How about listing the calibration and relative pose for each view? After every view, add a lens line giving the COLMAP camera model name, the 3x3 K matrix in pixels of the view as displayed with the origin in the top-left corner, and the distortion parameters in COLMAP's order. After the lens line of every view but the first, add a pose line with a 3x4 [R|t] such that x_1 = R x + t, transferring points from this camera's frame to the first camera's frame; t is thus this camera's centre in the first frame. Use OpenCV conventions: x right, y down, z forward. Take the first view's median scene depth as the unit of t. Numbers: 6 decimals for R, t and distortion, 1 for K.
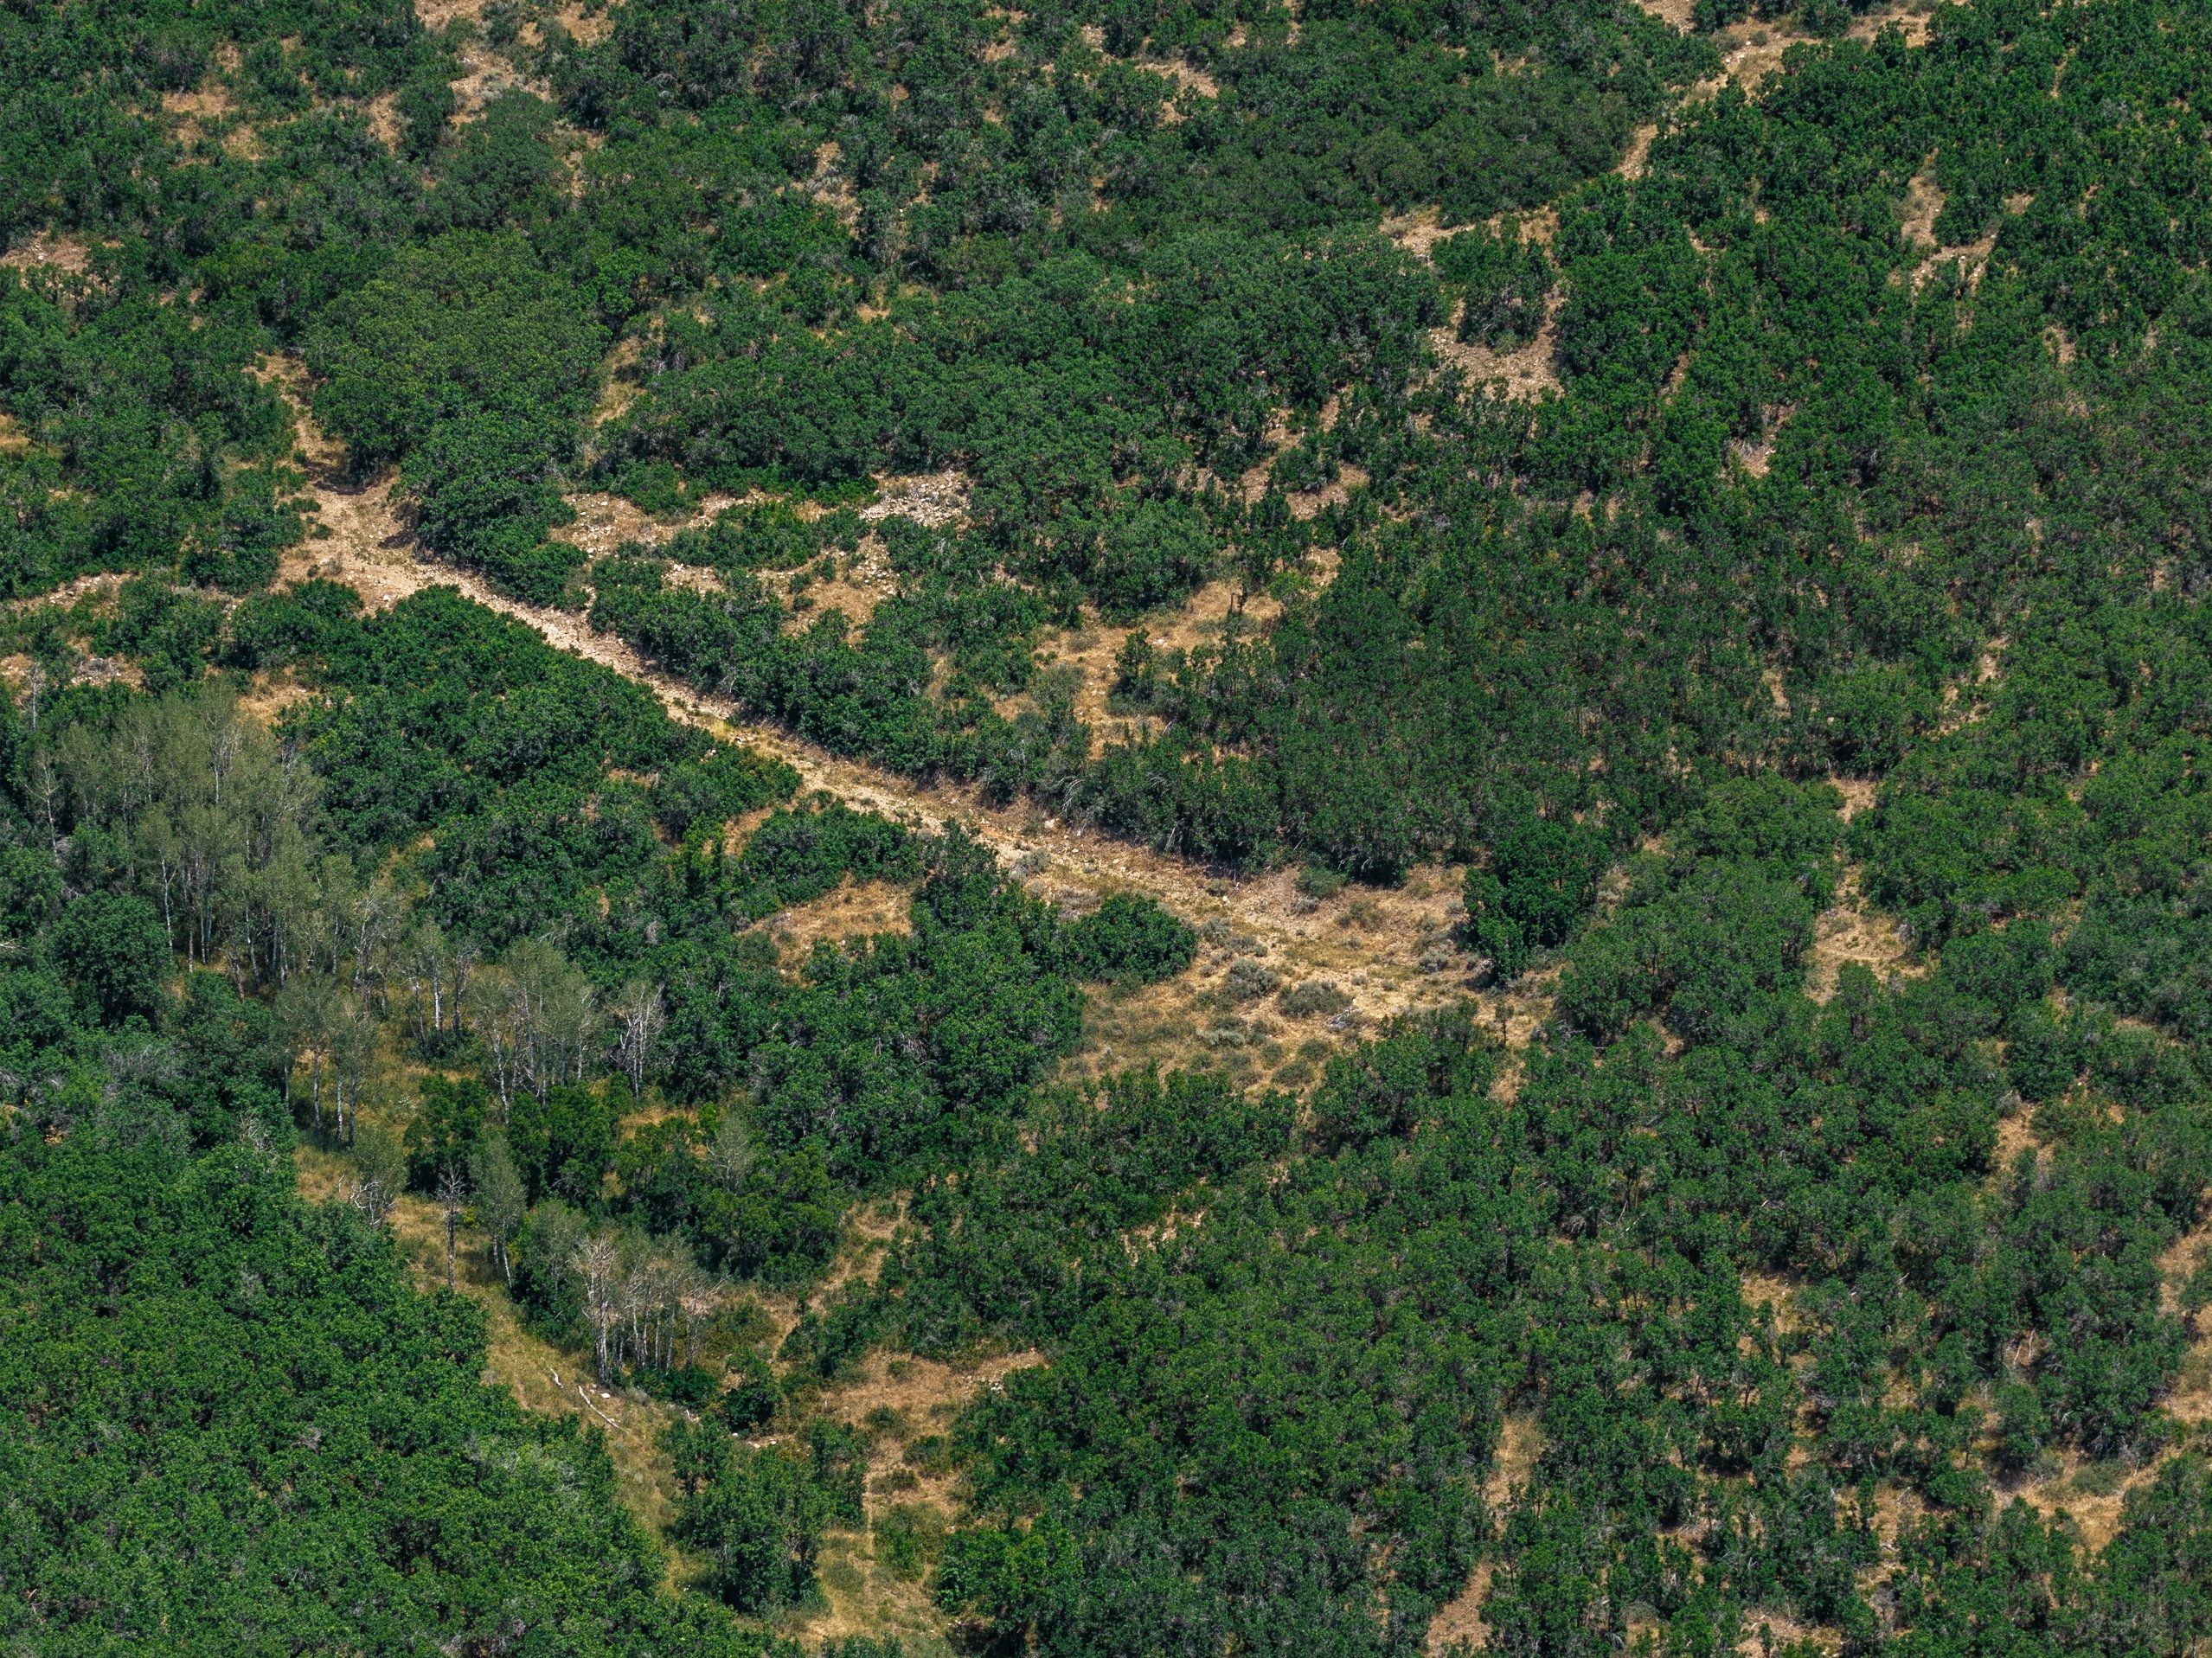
lens RADIAL K [[10529.6, 0, 1100.1], [0, 10529.6, 790.3], [0, 0, 1]] dist [0.651531, -1.712606]
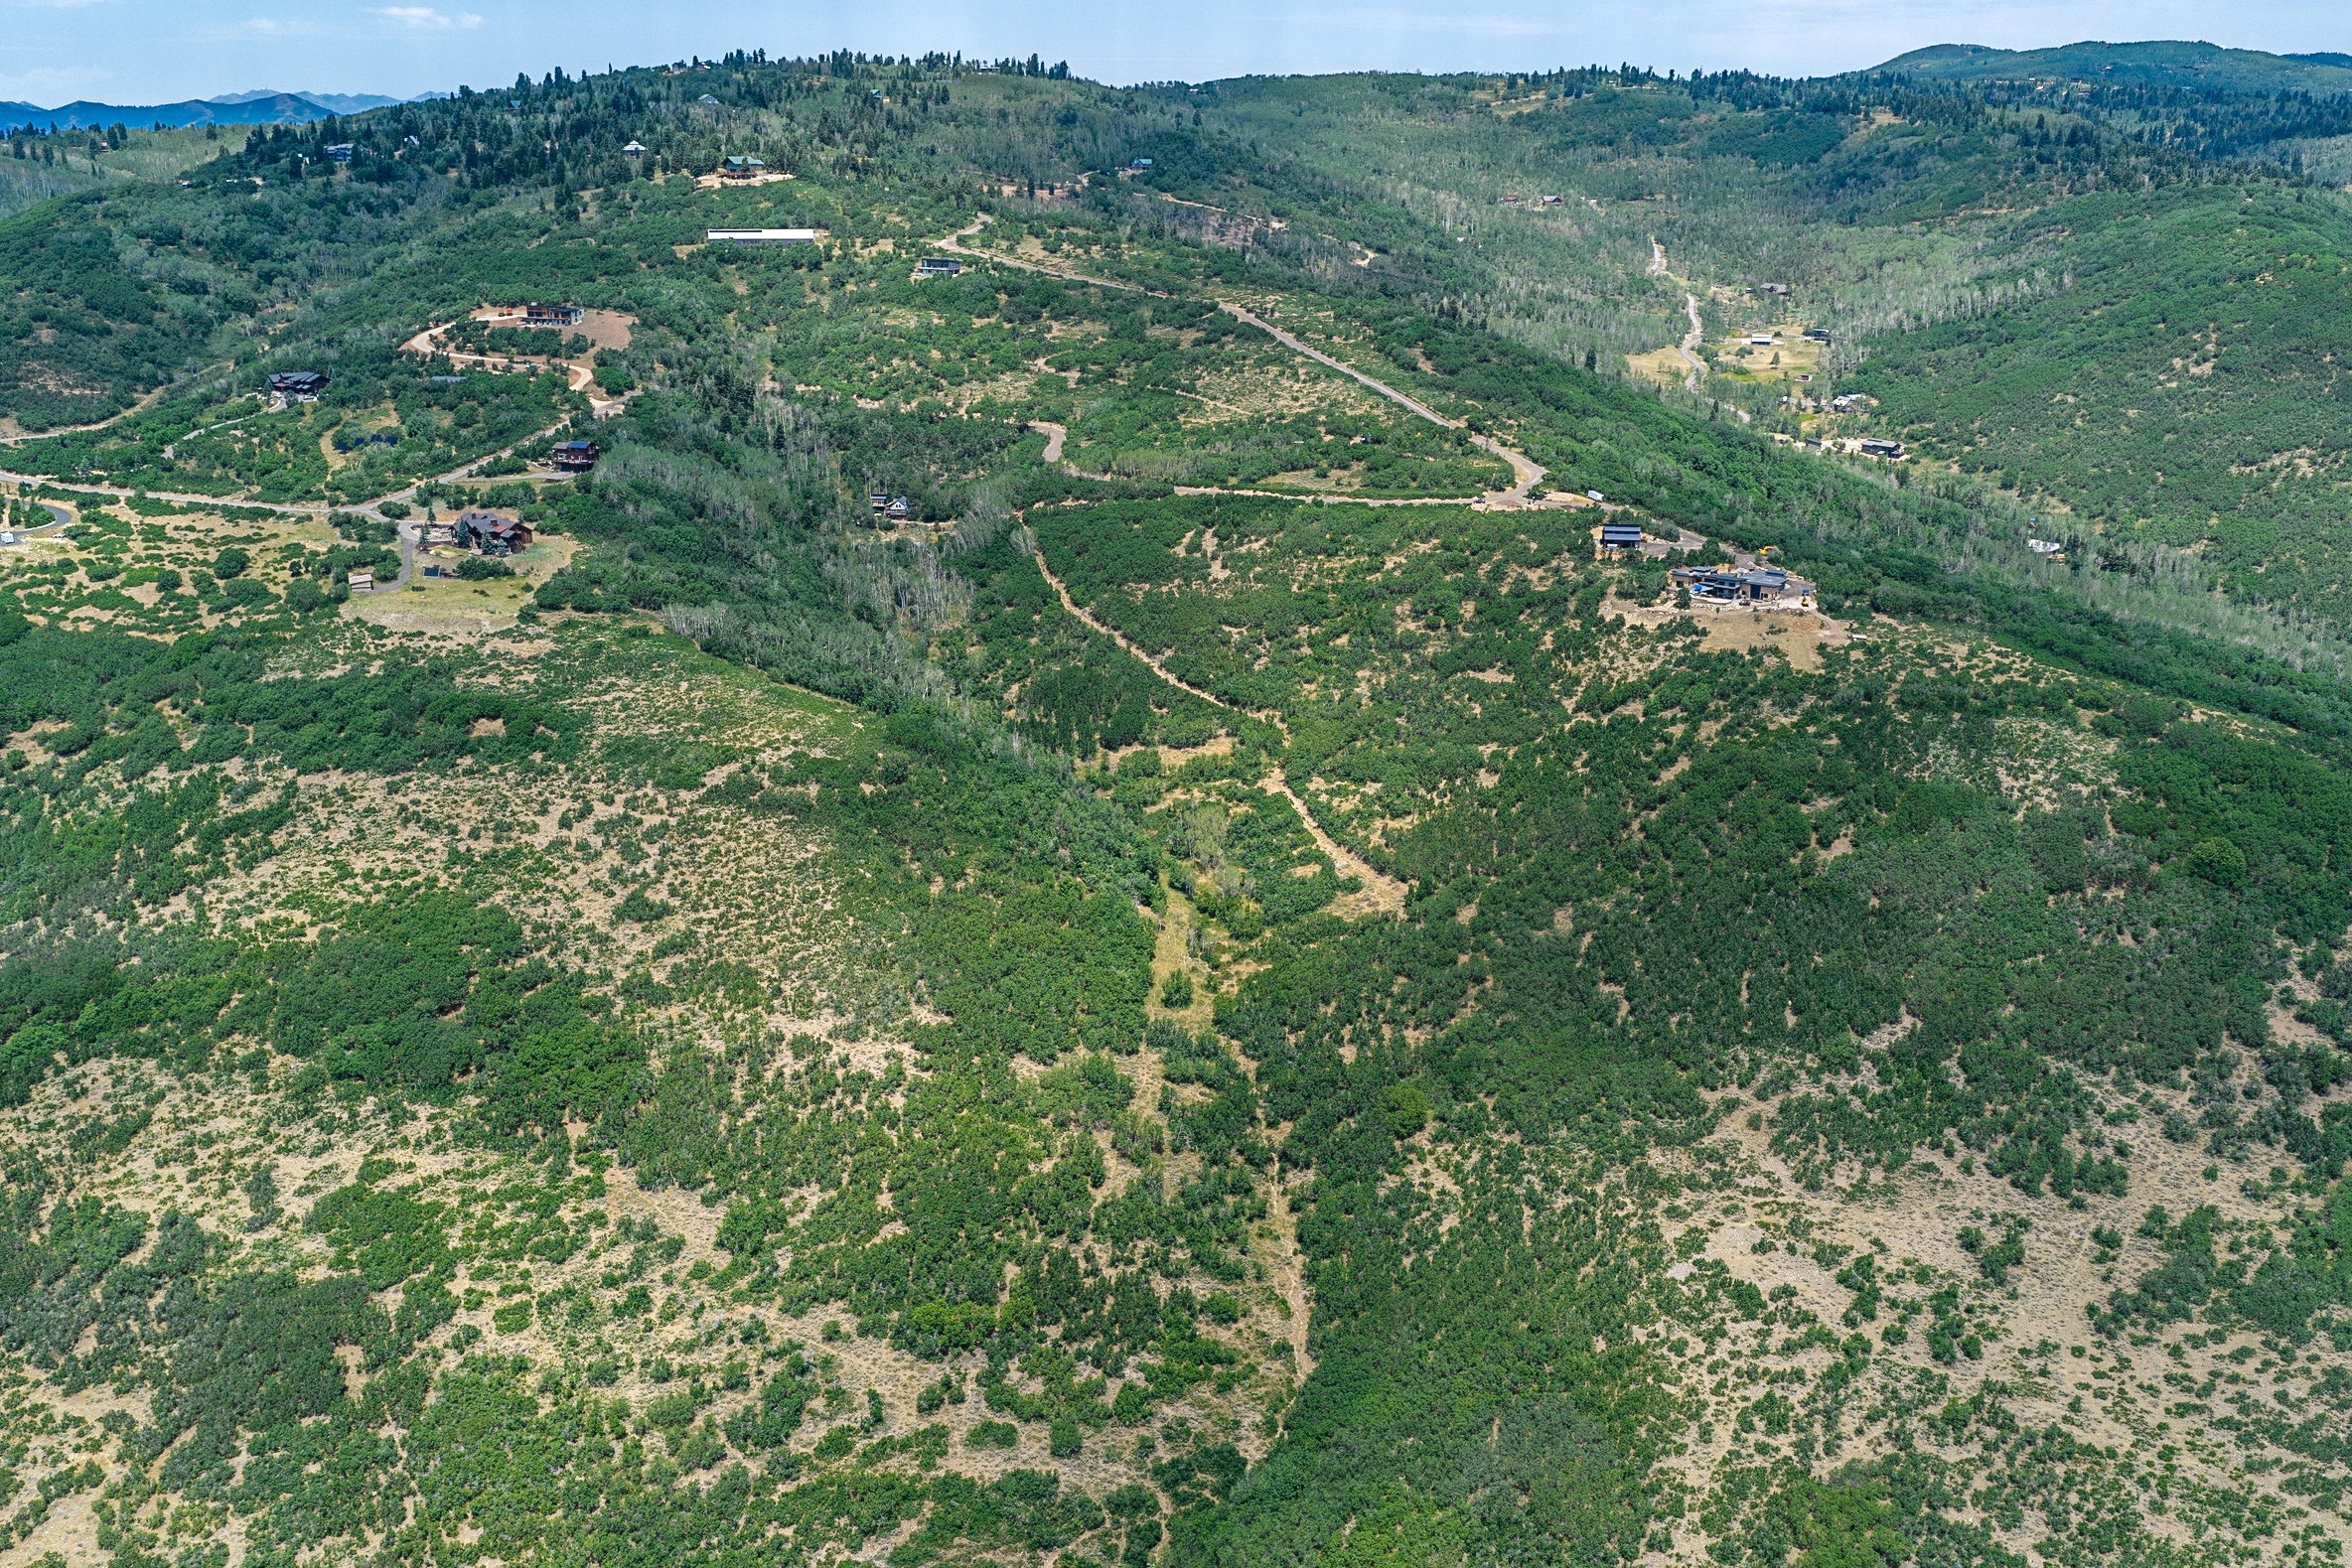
lens RADIAL K [[2050.1, 0, 1169.2], [0, 2050.1, 835.4], [0, 0, 1]] dist [0.032319, -0.076525]
pose [[0.876177, 0.159960, -0.454672, 0.360750], [-0.127286, 0.986626, 0.101821, -0.096068], [0.464879, -0.031339, 0.884819, 0.079683]]
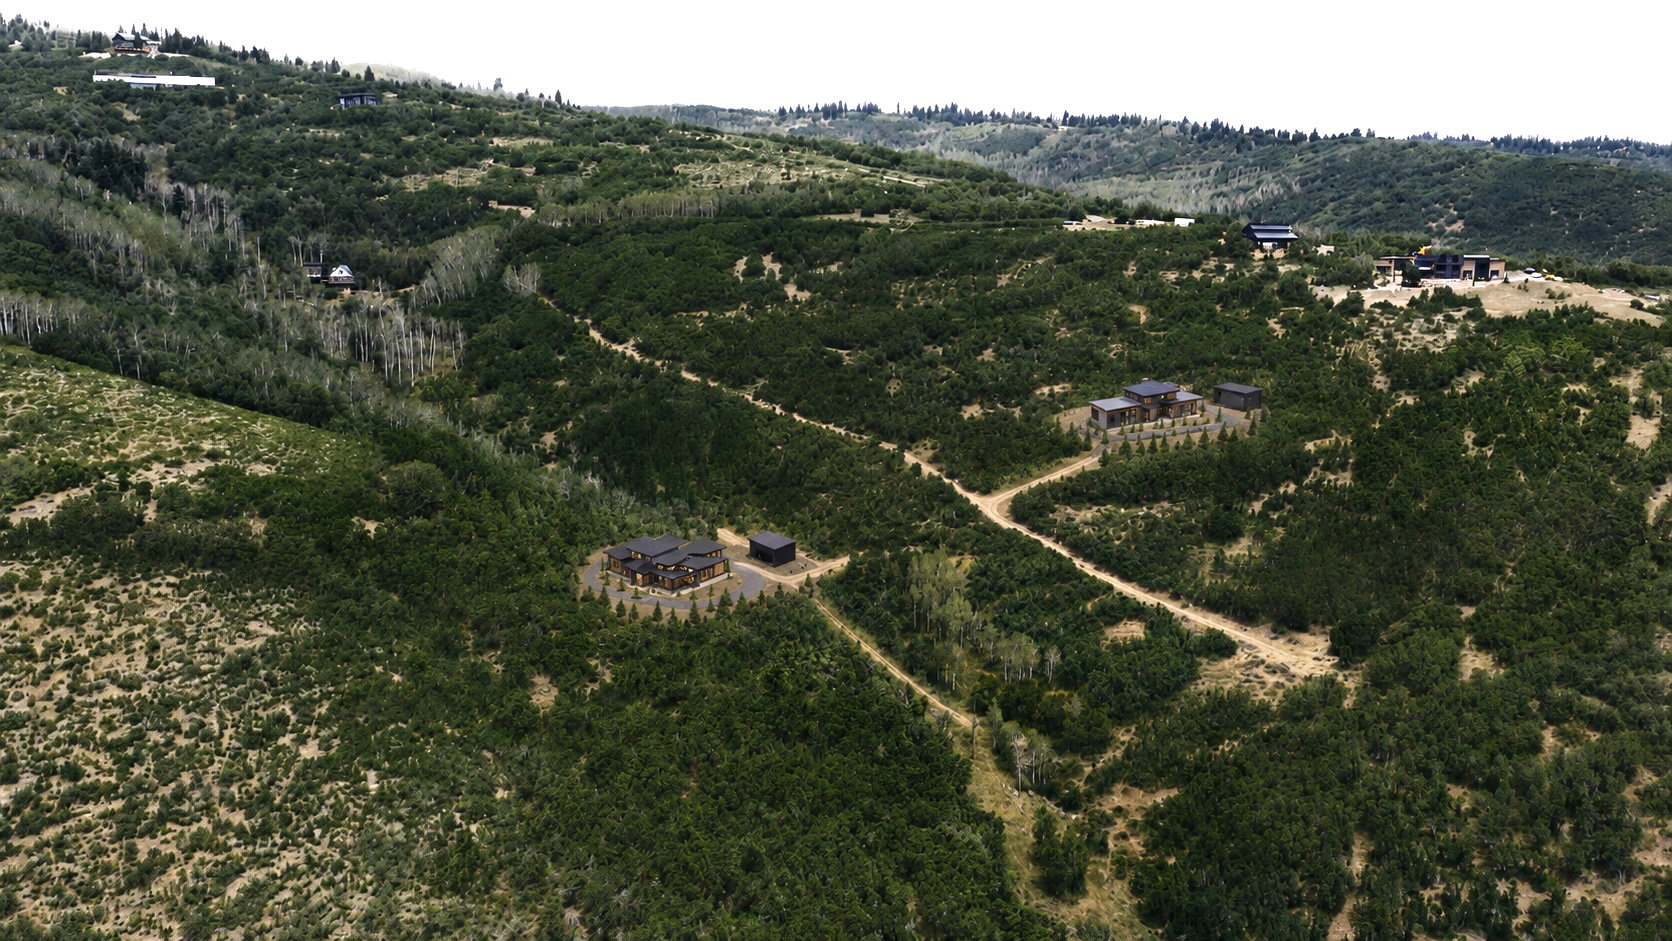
lens RADIAL K [[1436.0, 0, 861.4], [0, 1436.0, 468.2], [0, 0, 1]] dist [-0.008247, 0.020755]
pose [[0.970926, 0.034083, -0.236939, 0.000220], [-0.057602, 0.993993, -0.093055, 0.007801], [0.232345, 0.103998, 0.967058, 0.548079]]
